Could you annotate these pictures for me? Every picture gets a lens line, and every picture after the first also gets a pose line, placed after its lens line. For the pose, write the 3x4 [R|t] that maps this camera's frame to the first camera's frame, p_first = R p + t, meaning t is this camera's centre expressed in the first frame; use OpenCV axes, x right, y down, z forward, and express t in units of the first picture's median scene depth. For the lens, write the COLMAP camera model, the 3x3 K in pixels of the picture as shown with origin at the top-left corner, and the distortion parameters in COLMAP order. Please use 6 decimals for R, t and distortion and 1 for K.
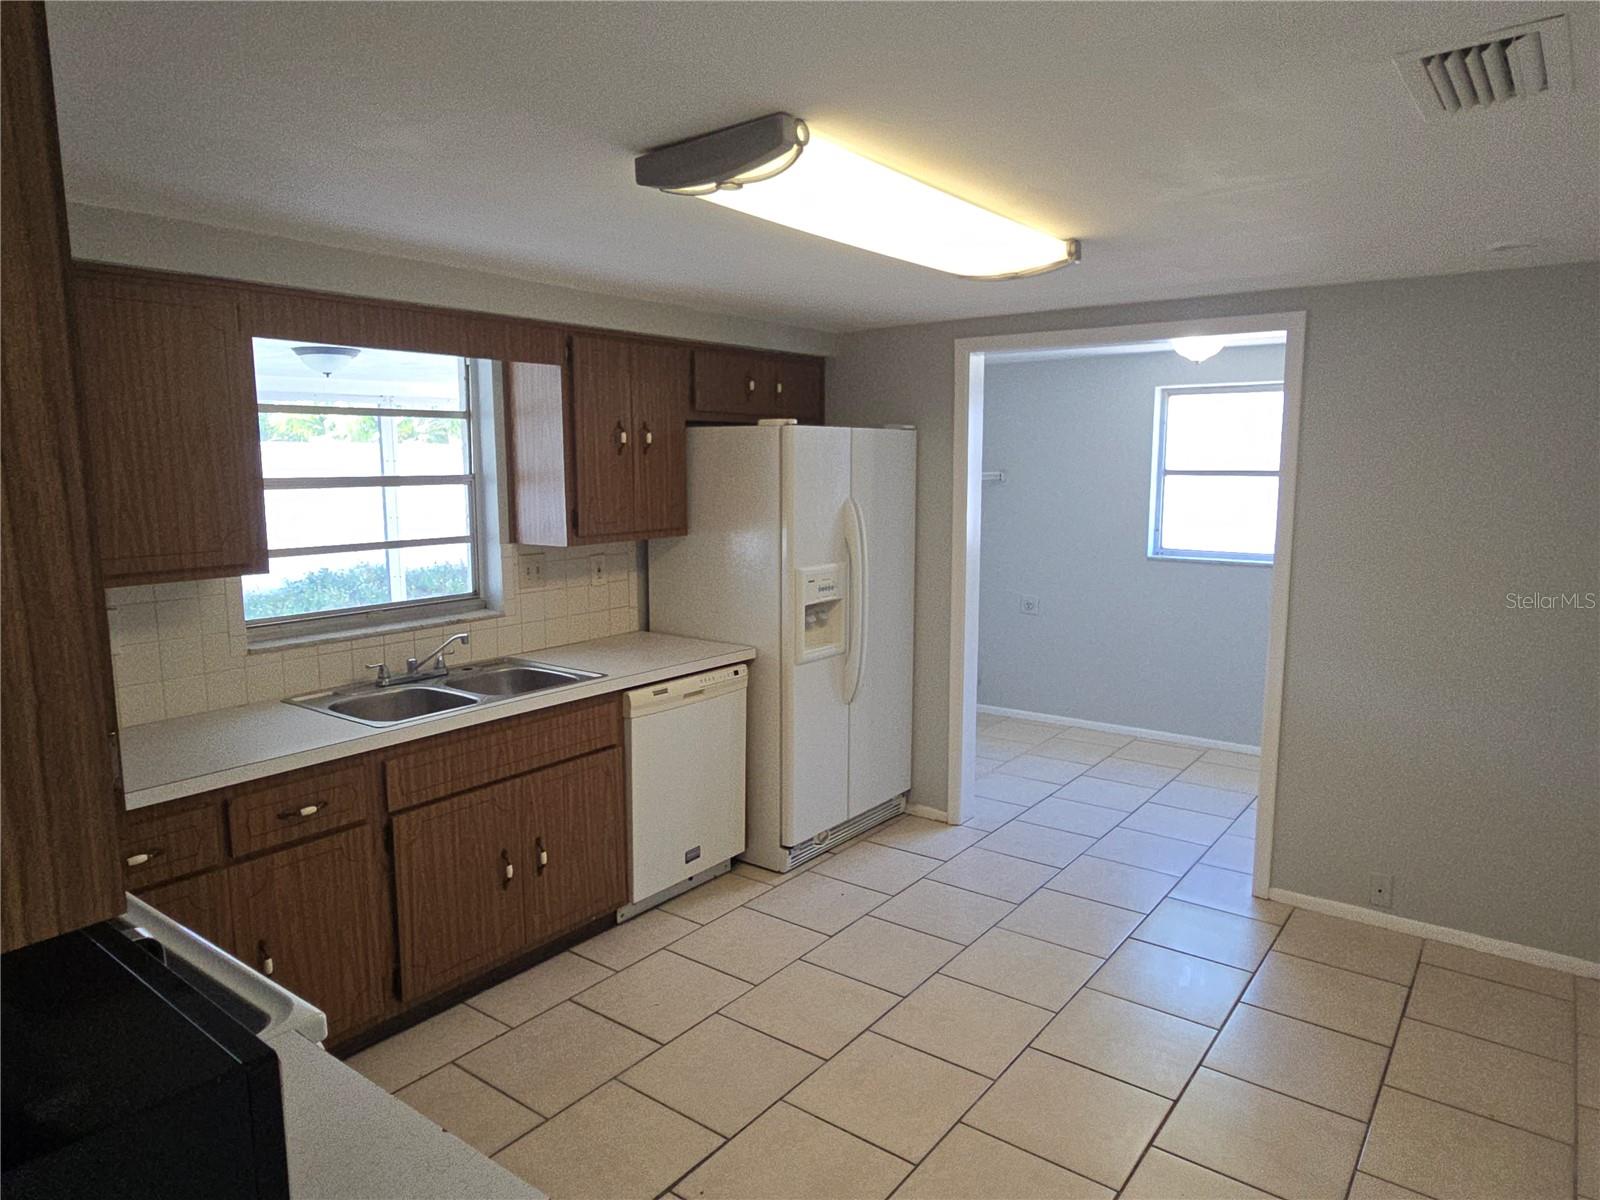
lens RADIAL K [[1046.5, 0, 800.0], [0, 1046.5, 600.0], [0, 0, 1]] dist [0.001482, 0.000449]
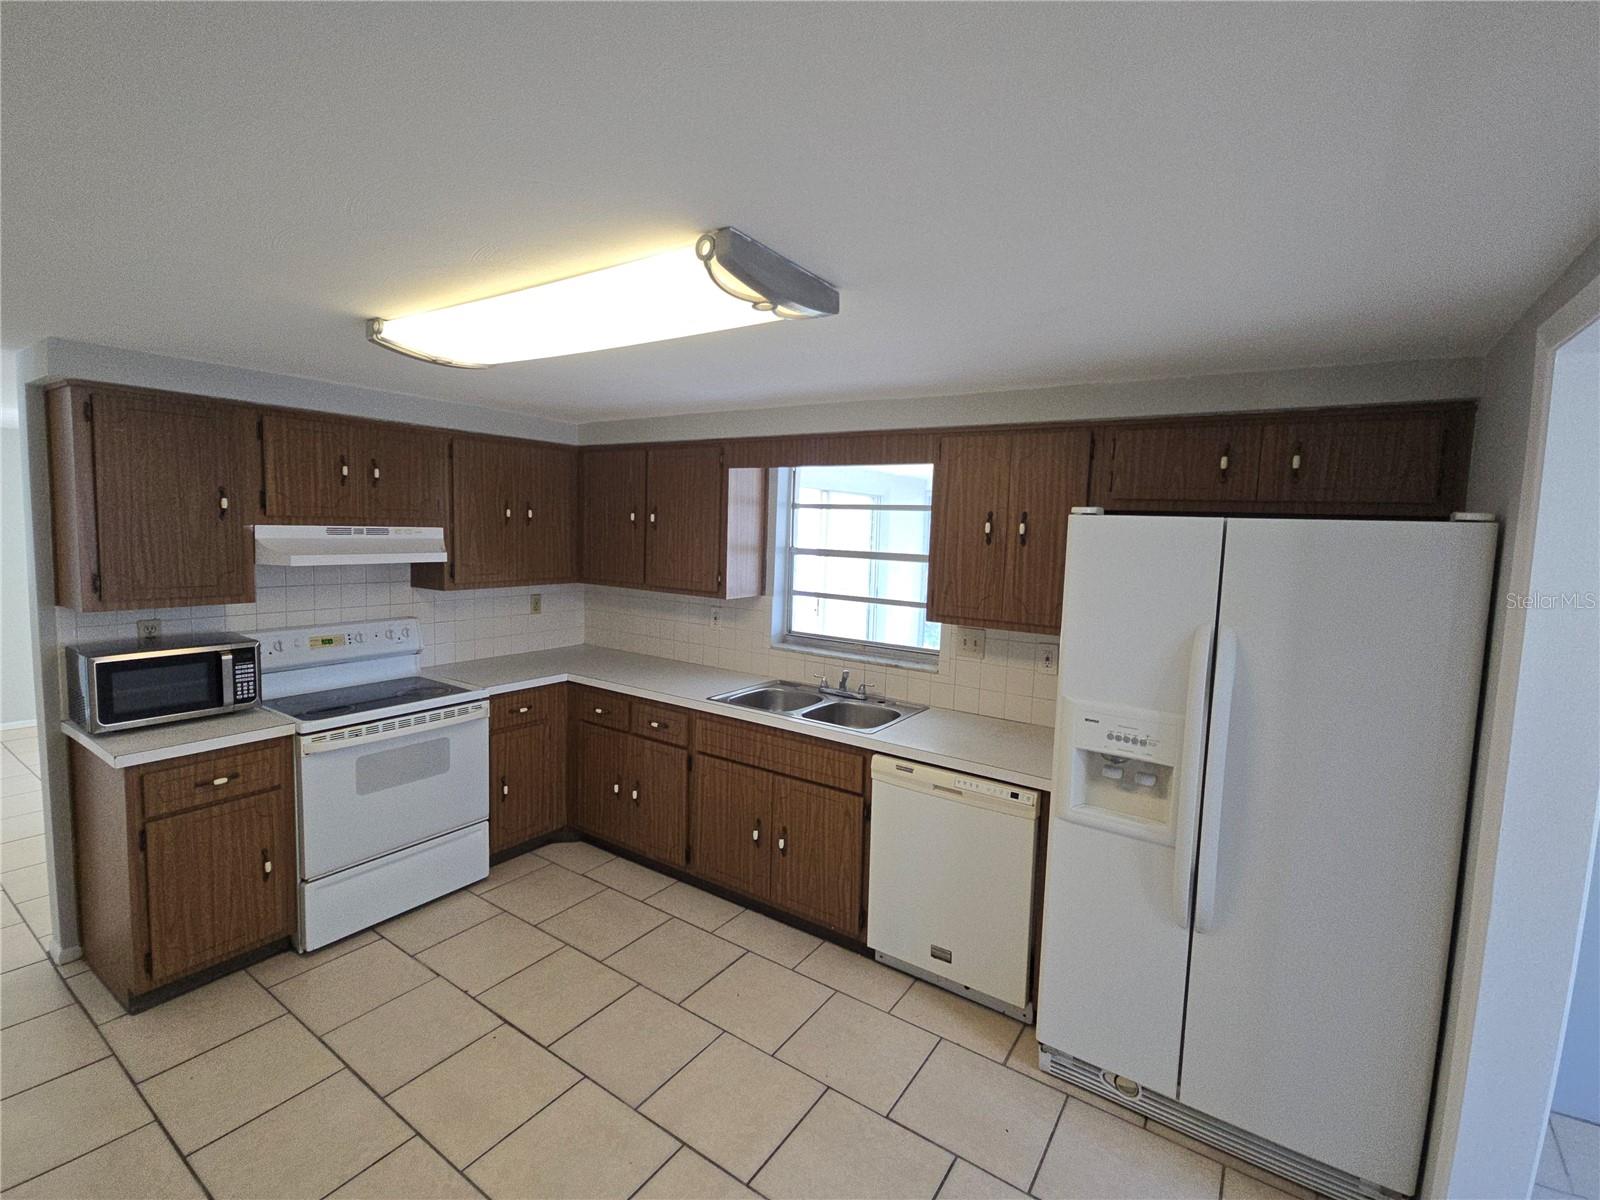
lens RADIAL K [[715.4, 0, 801.4], [0, 715.4, 593.6], [0, 0, 1]] dist [-0.000597, -0.000068]
pose [[0.055149, 0.097510, -0.993705, 0.563398], [-0.176828, 0.980443, 0.086395, -0.128980], [0.982696, 0.170950, 0.071313, 0.841852]]
